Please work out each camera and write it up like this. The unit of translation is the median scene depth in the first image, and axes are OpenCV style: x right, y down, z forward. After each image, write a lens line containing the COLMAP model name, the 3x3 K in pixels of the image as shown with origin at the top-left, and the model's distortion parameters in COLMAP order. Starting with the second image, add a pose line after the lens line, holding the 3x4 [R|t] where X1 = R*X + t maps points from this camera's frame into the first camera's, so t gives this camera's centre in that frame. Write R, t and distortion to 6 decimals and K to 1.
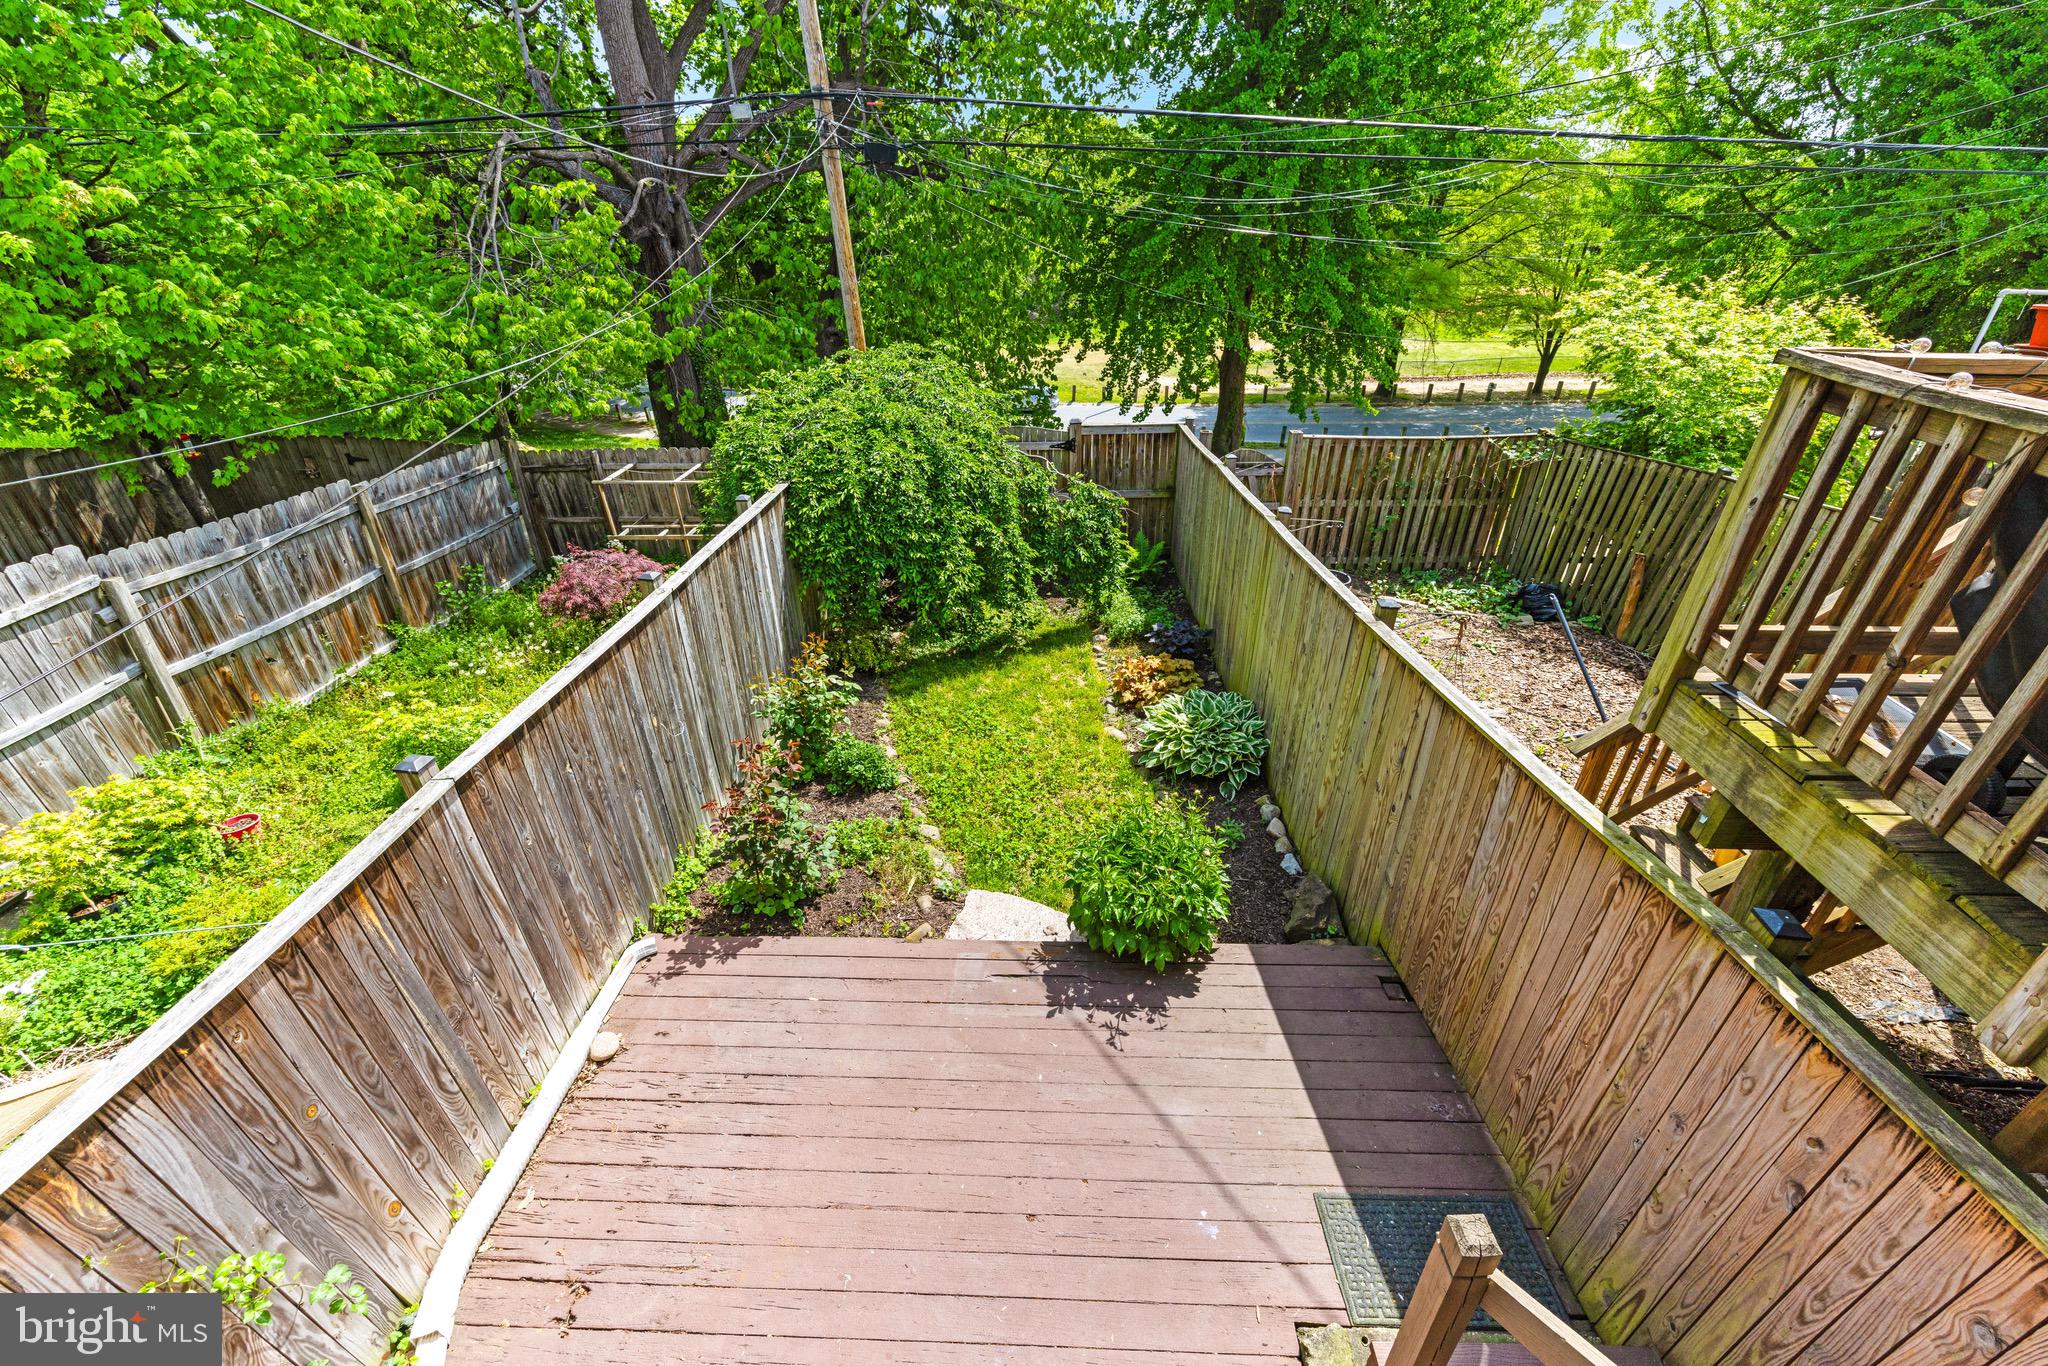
lens RADIAL K [[818.8, 0, 1028.1], [0, 818.8, 675.3], [0, 0, 1]] dist [-0.002204, -0.000233]
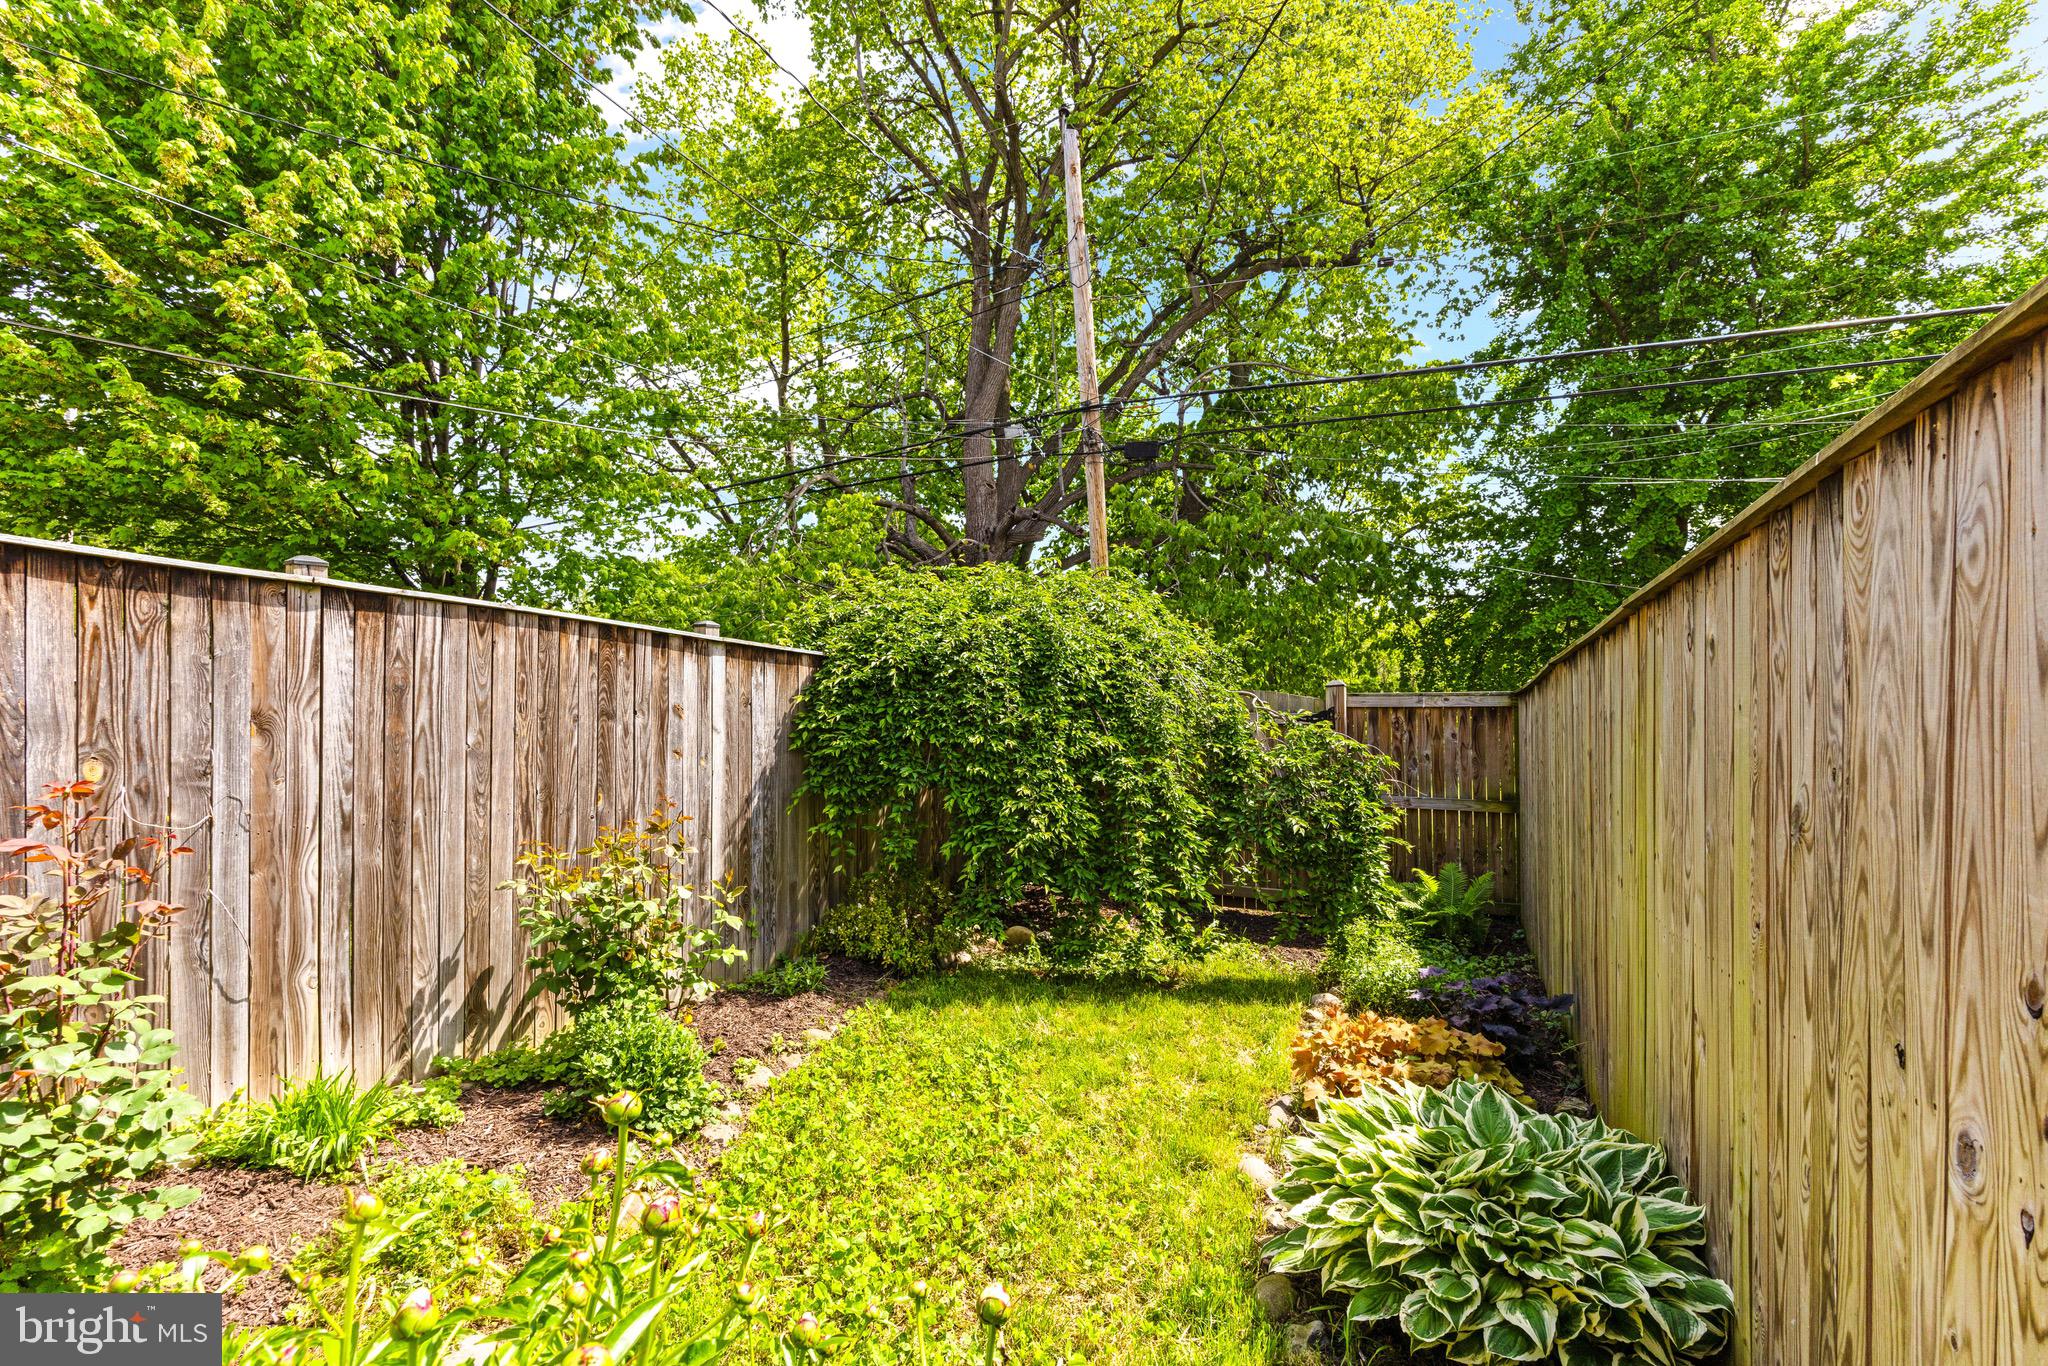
lens RADIAL K [[818.8, 0, 1039.9], [0, 818.8, 691.8], [0, 0, 1]] dist [-0.002204, -0.000233]
pose [[0.900411, 0.005155, -0.435009, 0.177482], [-0.222039, 0.865330, -0.449336, 0.069551], [0.374110, 0.501177, 0.780297, 0.523850]]
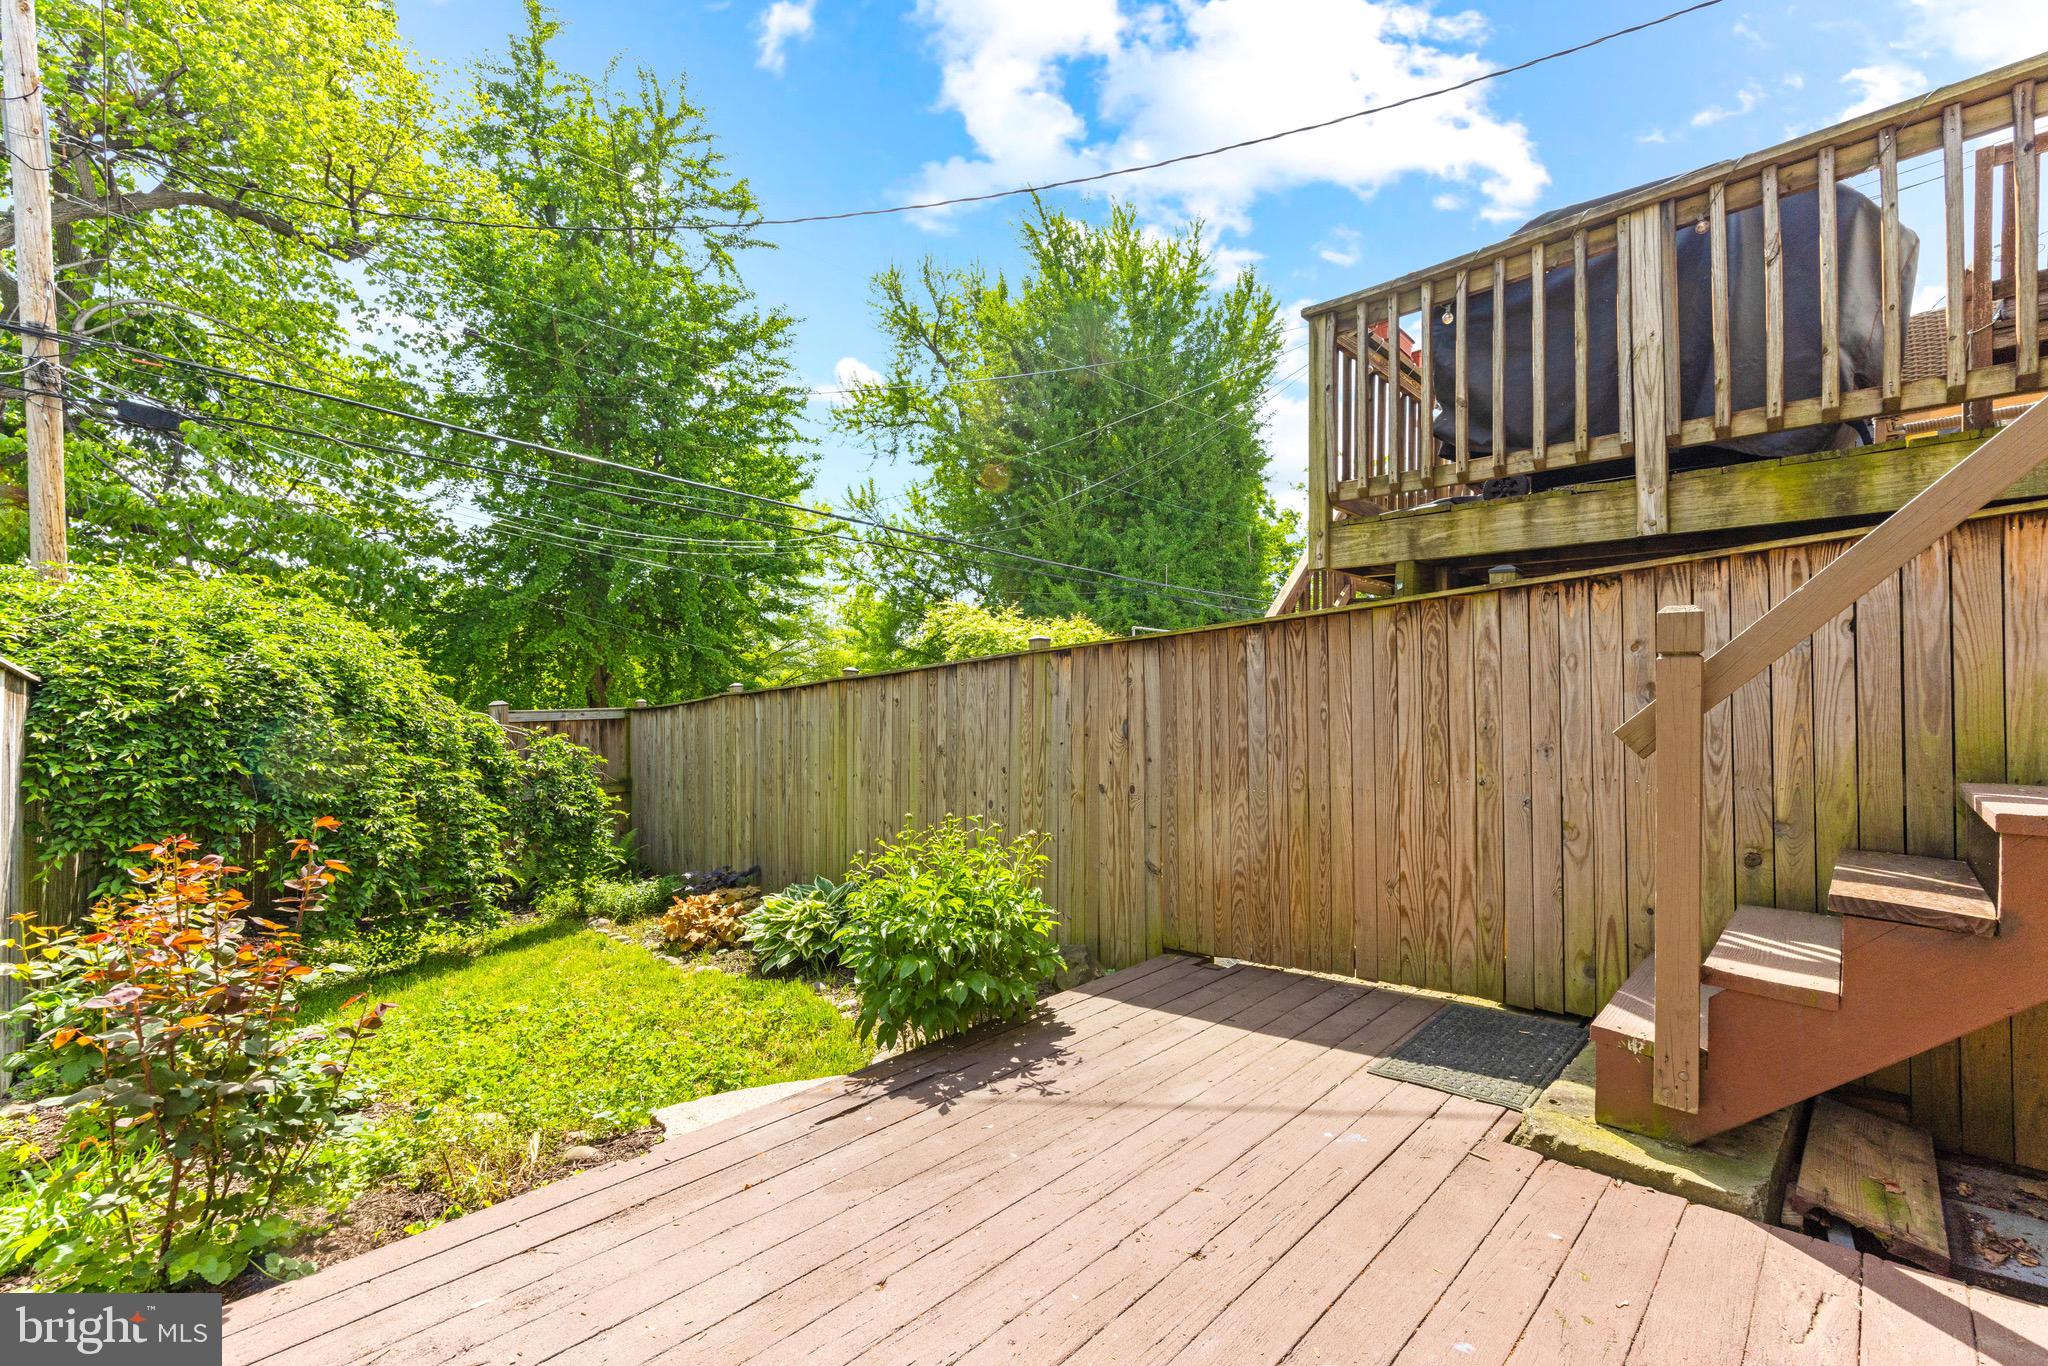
lens RADIAL K [[818.8, 0, 1022.8], [0, 818.8, 685.6], [0, 0, 1]] dist [-0.002204, -0.000233]
pose [[0.702428, 0.009670, 0.711689, -0.211630], [0.355980, 0.861089, -0.363049, 0.213828], [-0.616338, 0.508363, 0.601411, 0.236724]]
